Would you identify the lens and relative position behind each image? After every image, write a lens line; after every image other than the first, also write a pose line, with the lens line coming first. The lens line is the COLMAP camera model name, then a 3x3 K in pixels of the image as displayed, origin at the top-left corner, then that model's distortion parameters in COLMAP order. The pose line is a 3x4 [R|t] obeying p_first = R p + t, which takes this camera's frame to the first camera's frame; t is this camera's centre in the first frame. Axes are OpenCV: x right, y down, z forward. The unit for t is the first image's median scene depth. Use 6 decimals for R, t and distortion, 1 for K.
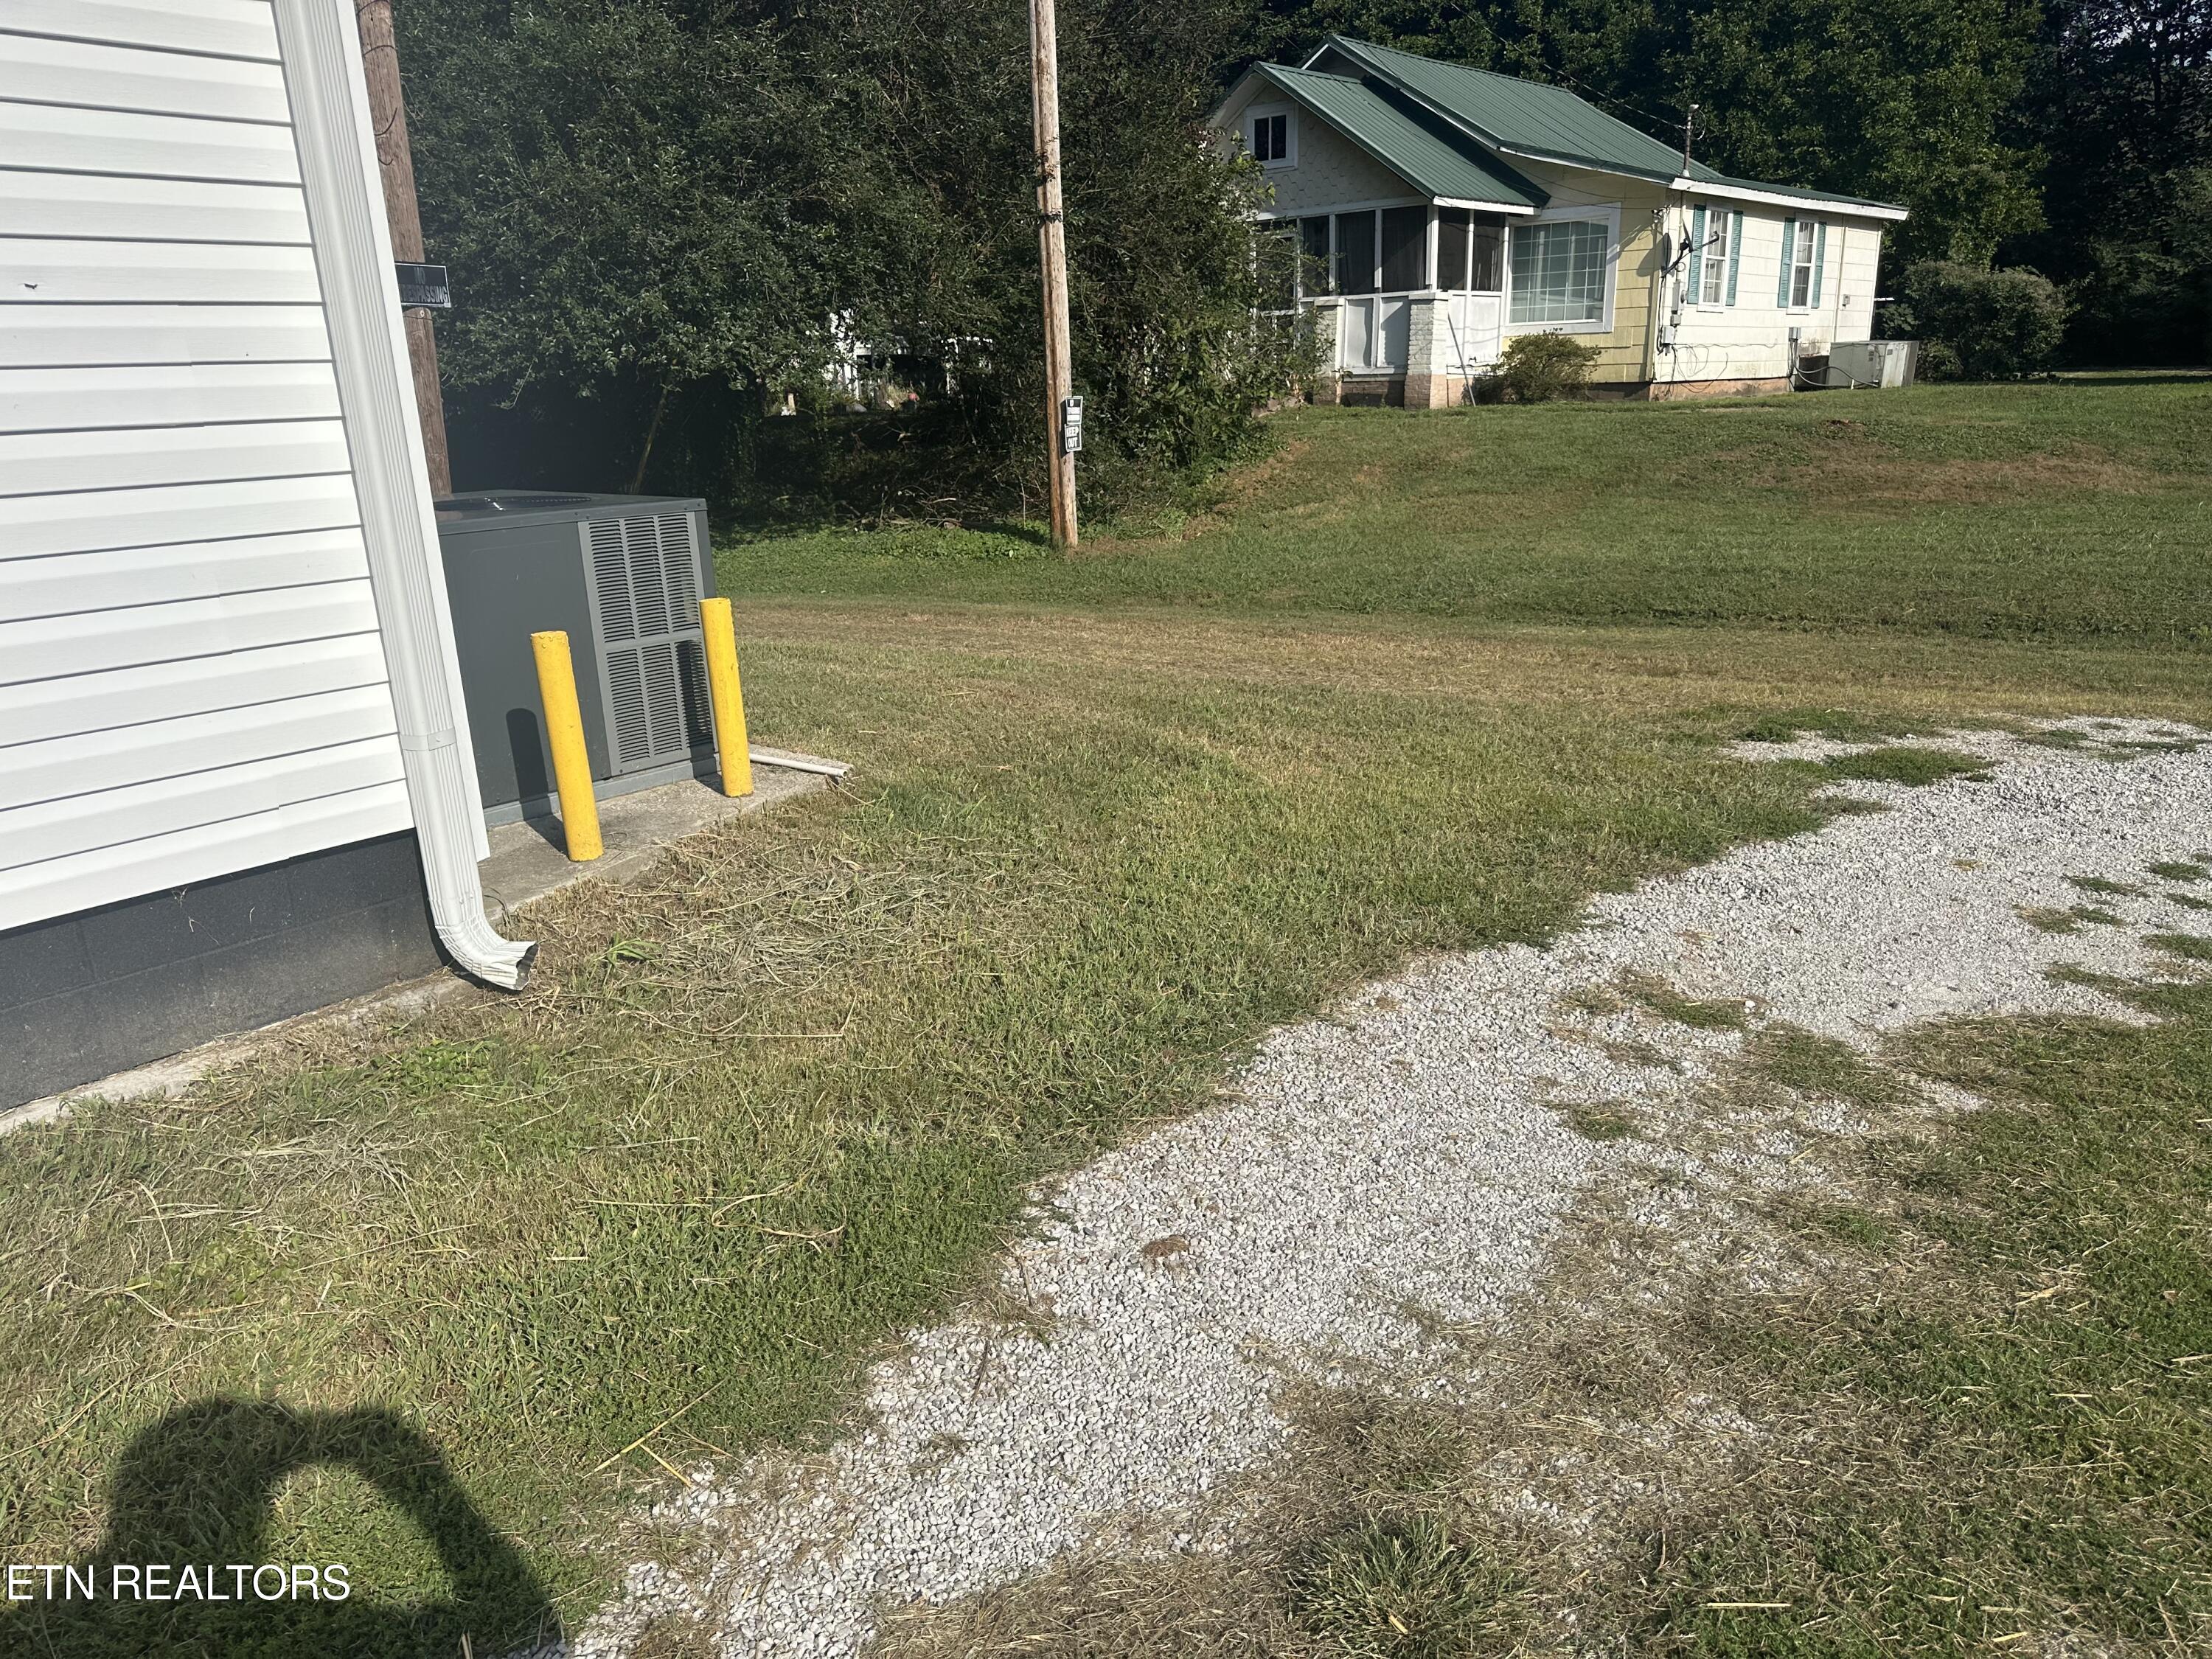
lens RADIAL K [[1574.5, 0, 1105.6], [0, 1574.5, 841.4], [0, 0, 1]] dist [0.096139, -0.089015]
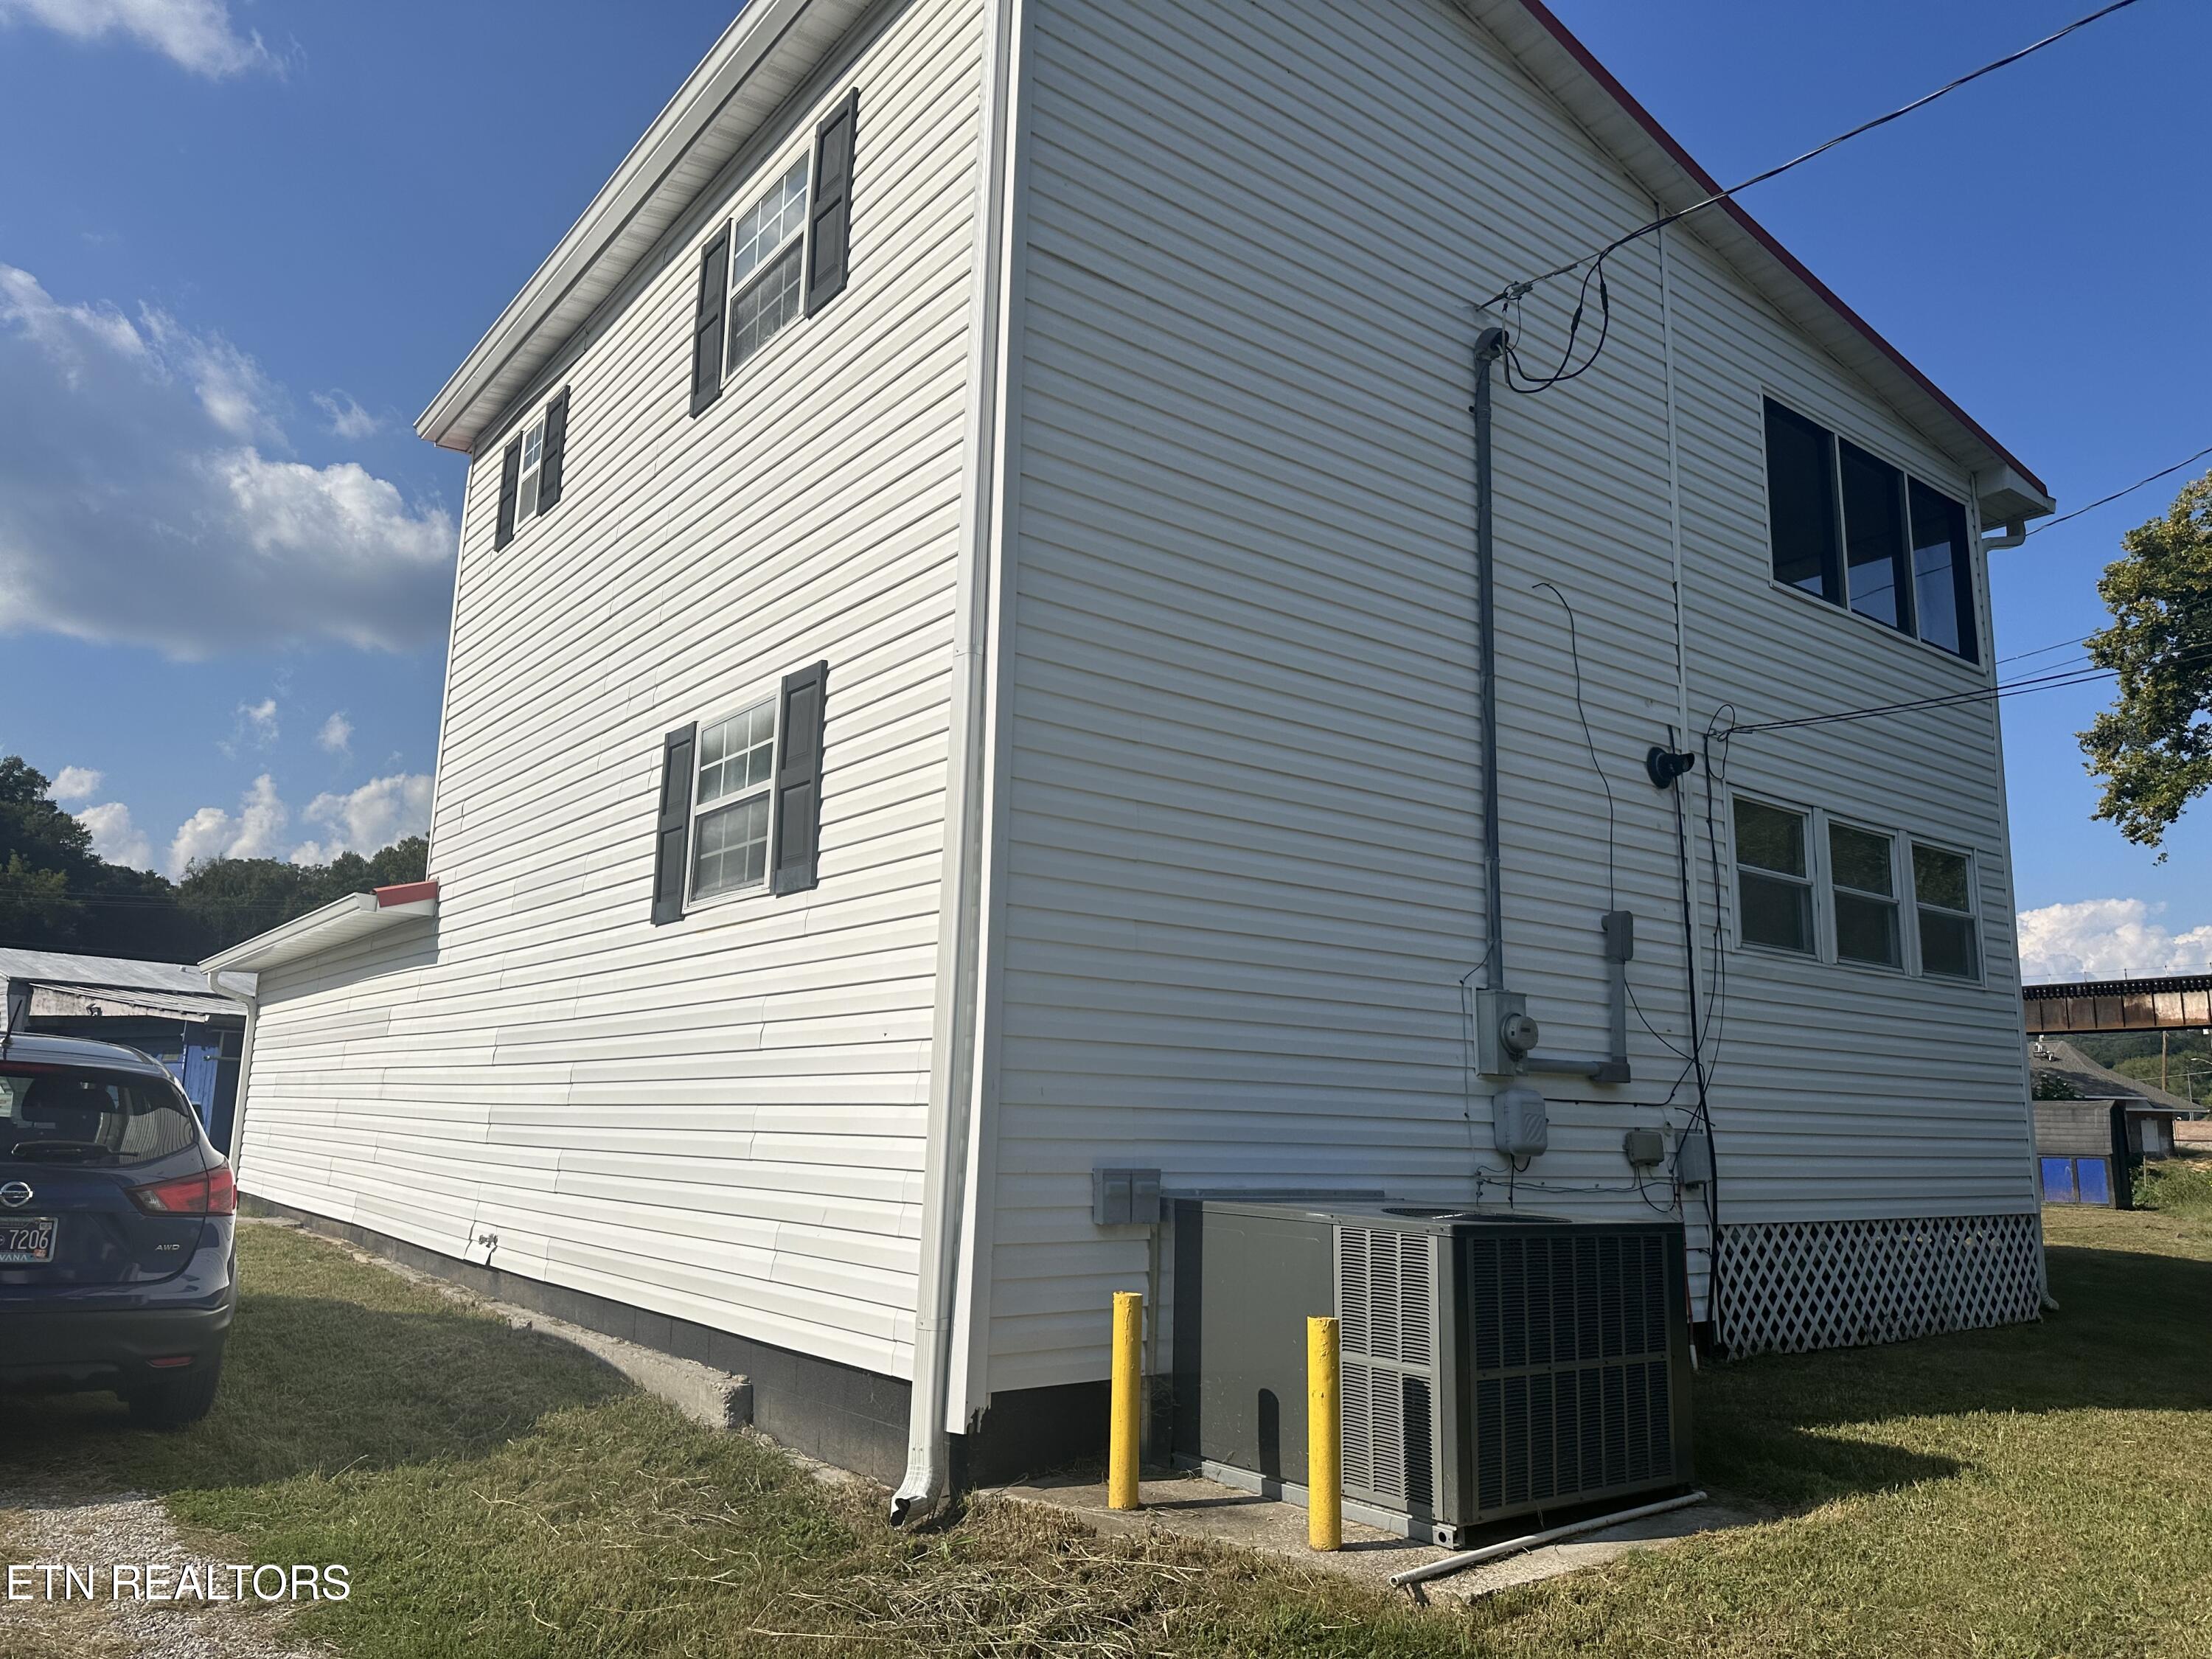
lens RADIAL K [[1550.9, 0, 1087.9], [0, 1550.9, 823.1], [0, 0, 1]] dist [0.098921, -0.160447]
pose [[-0.223922, -0.152154, -0.962657, 0.853172], [-0.299695, 0.950629, -0.080542, -0.366571], [0.927384, 0.270468, -0.258467, 1.189167]]
